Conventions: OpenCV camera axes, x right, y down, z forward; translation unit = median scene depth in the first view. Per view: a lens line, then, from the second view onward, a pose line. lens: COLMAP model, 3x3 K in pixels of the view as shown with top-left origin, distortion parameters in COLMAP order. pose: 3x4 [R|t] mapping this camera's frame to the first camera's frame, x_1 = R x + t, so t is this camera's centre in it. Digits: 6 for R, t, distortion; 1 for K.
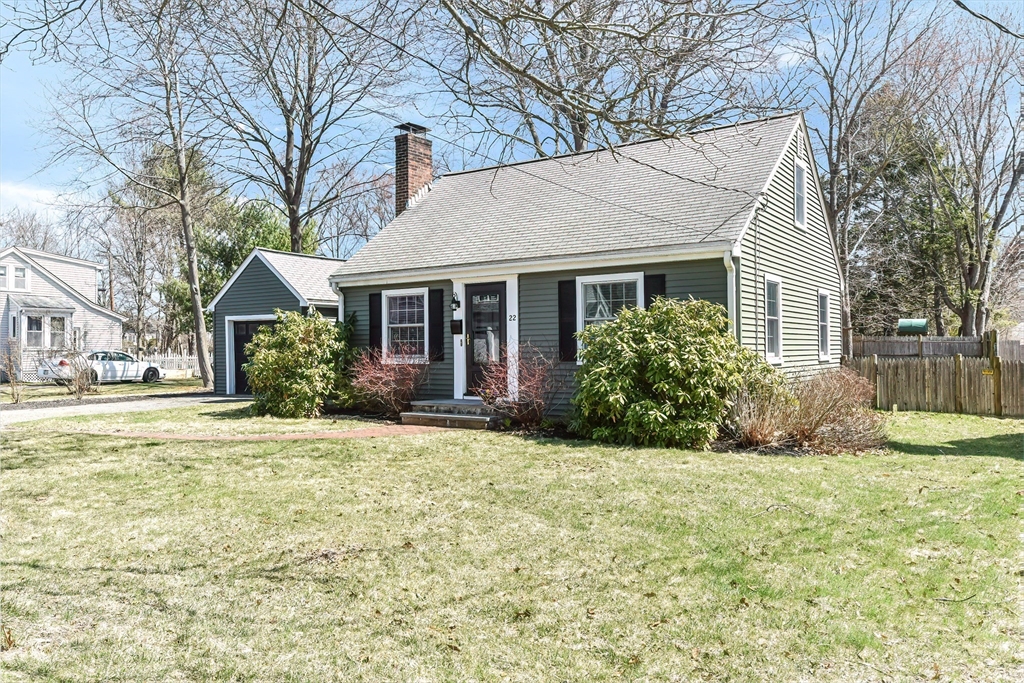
lens RADIAL K [[781.7, 0, 512.0], [0, 781.7, 341.5], [0, 0, 1]] dist [0.000757, 0.000162]
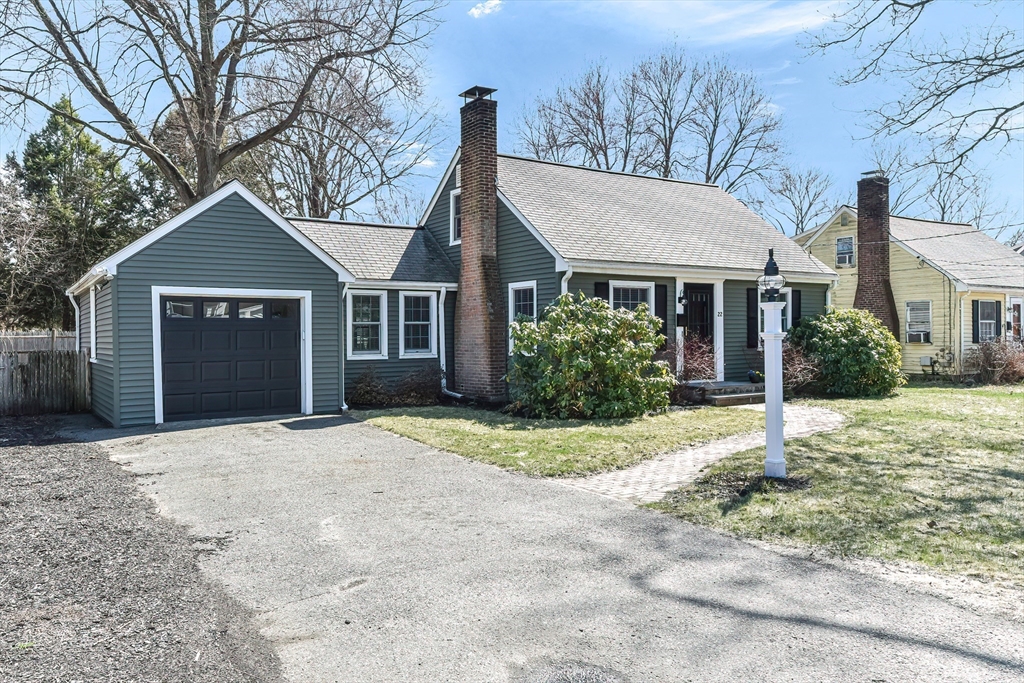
lens RADIAL K [[781.7, 0, 512.0], [0, 781.7, 341.5], [0, 0, 1]] dist [0.000757, 0.000162]
pose [[0.418849, 0.006800, 0.908030, -1.200447], [-0.002088, 0.999977, -0.006525, 0.020200], [-0.908053, 0.000837, 0.418854, 0.748392]]
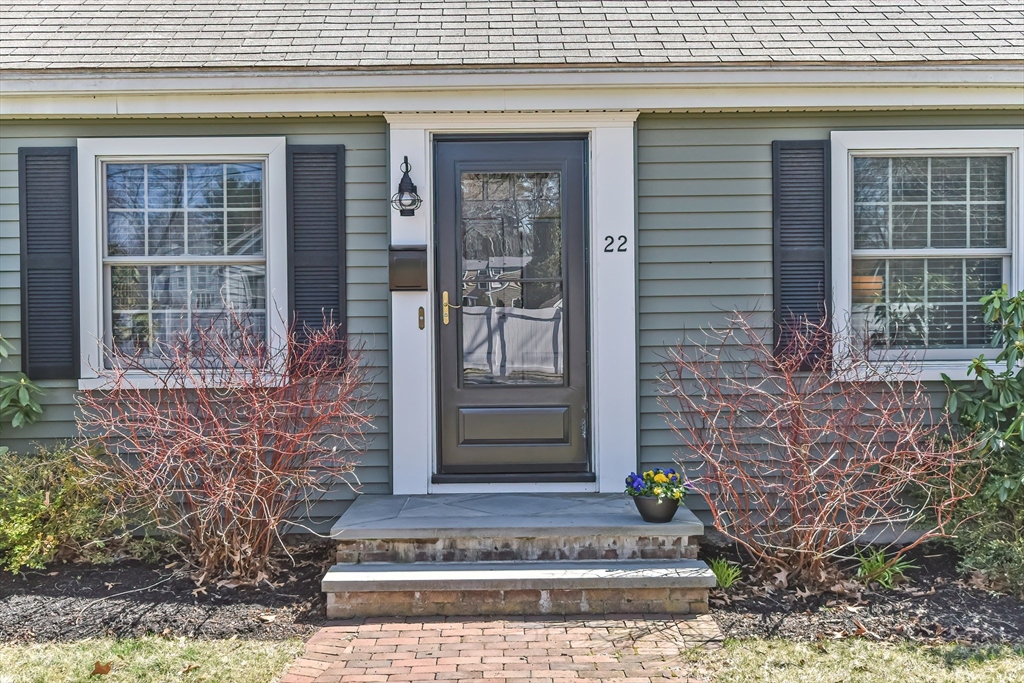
lens RADIAL K [[1025.1, 0, 512.0], [0, 1025.1, 341.5], [0, 0, 1]] dist [-0.011695, -0.005369]
pose [[0.828079, -0.002306, 0.560606, -0.266940], [-0.002679, 0.999964, 0.008070, 0.007482], [-0.560605, -0.008185, 0.828043, 0.636151]]
